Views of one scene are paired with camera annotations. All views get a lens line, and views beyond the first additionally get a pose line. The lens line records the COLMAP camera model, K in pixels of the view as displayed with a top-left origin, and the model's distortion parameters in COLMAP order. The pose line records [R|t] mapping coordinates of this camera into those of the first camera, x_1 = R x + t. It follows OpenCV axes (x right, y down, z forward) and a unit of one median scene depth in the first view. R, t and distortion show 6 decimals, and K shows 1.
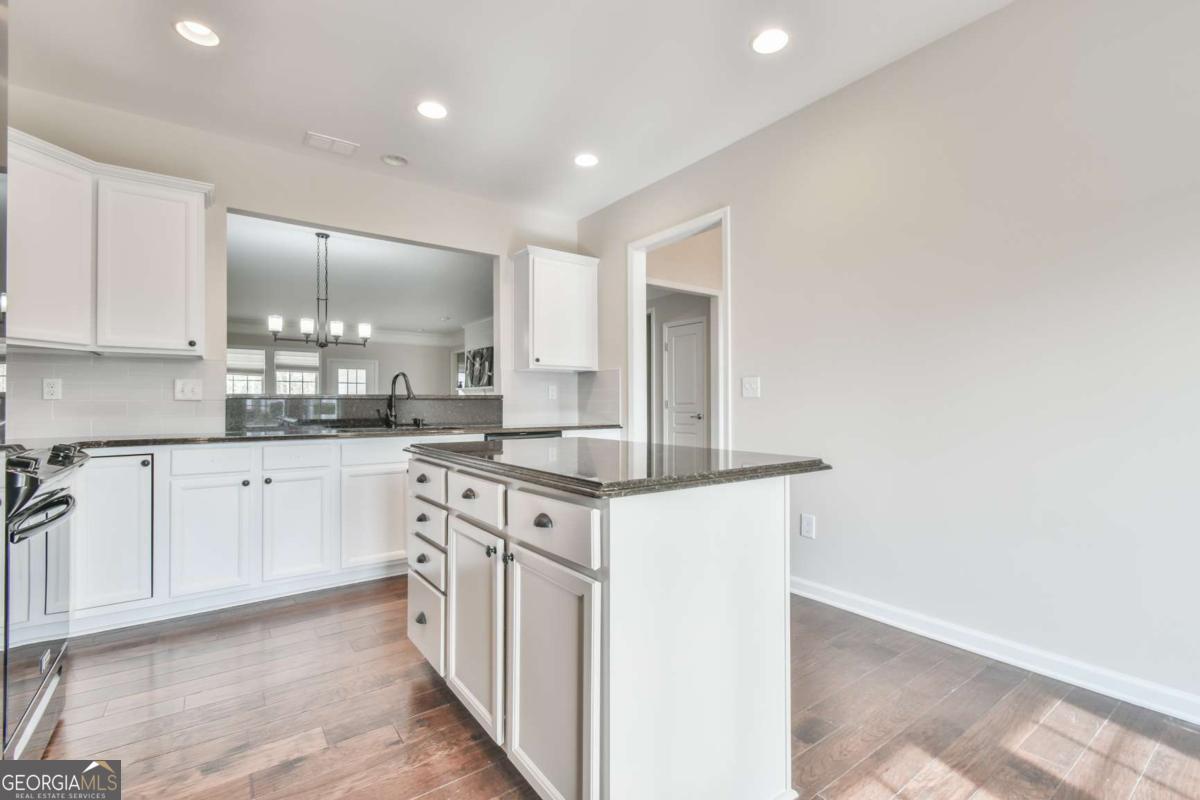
lens RADIAL K [[527.0, 0, 608.8], [0, 527.0, 398.2], [0, 0, 1]] dist [-0.000587, -0.000283]
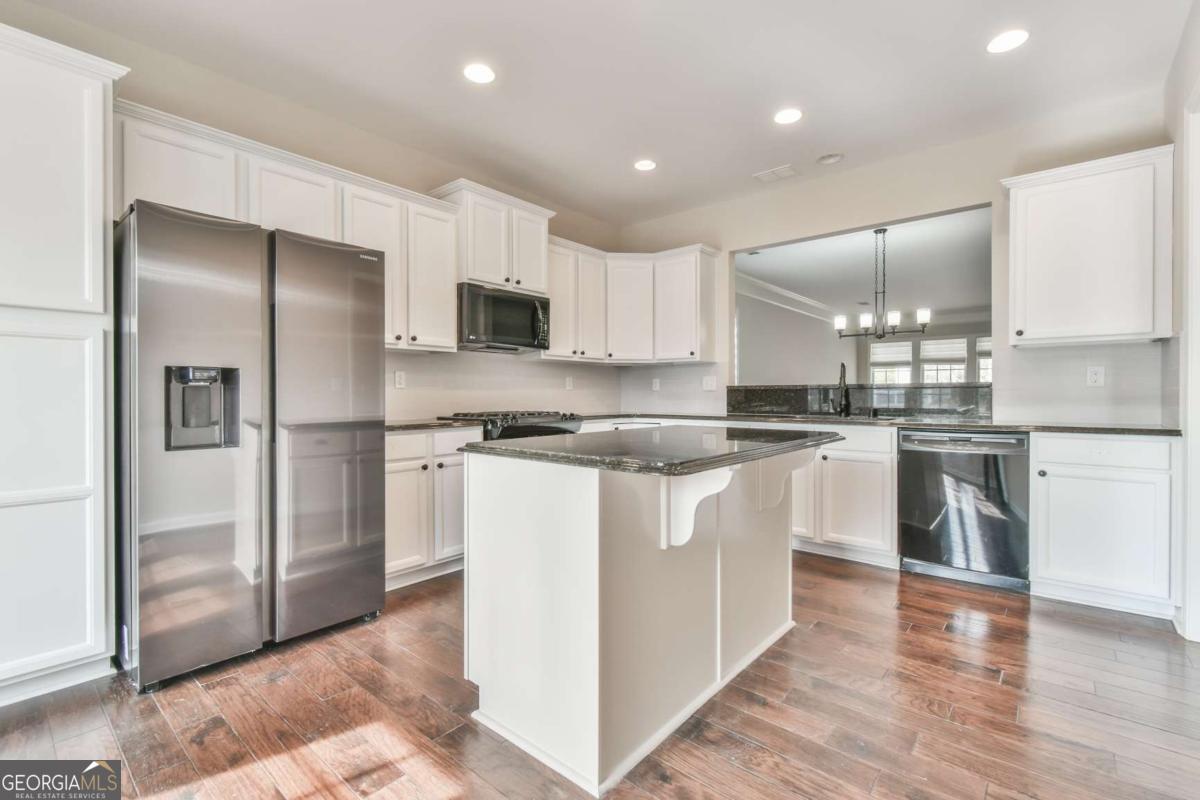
lens RADIAL K [[522.8, 0, 600.0], [0, 522.8, 400.0], [0, 0, 1]] dist [-0.003434, -0.000750]
pose [[0.239034, 0.015108, -0.970894, 0.407877], [0.010816, 0.999775, 0.018220, 0.000546], [0.970951, -0.014856, 0.238817, 0.248265]]
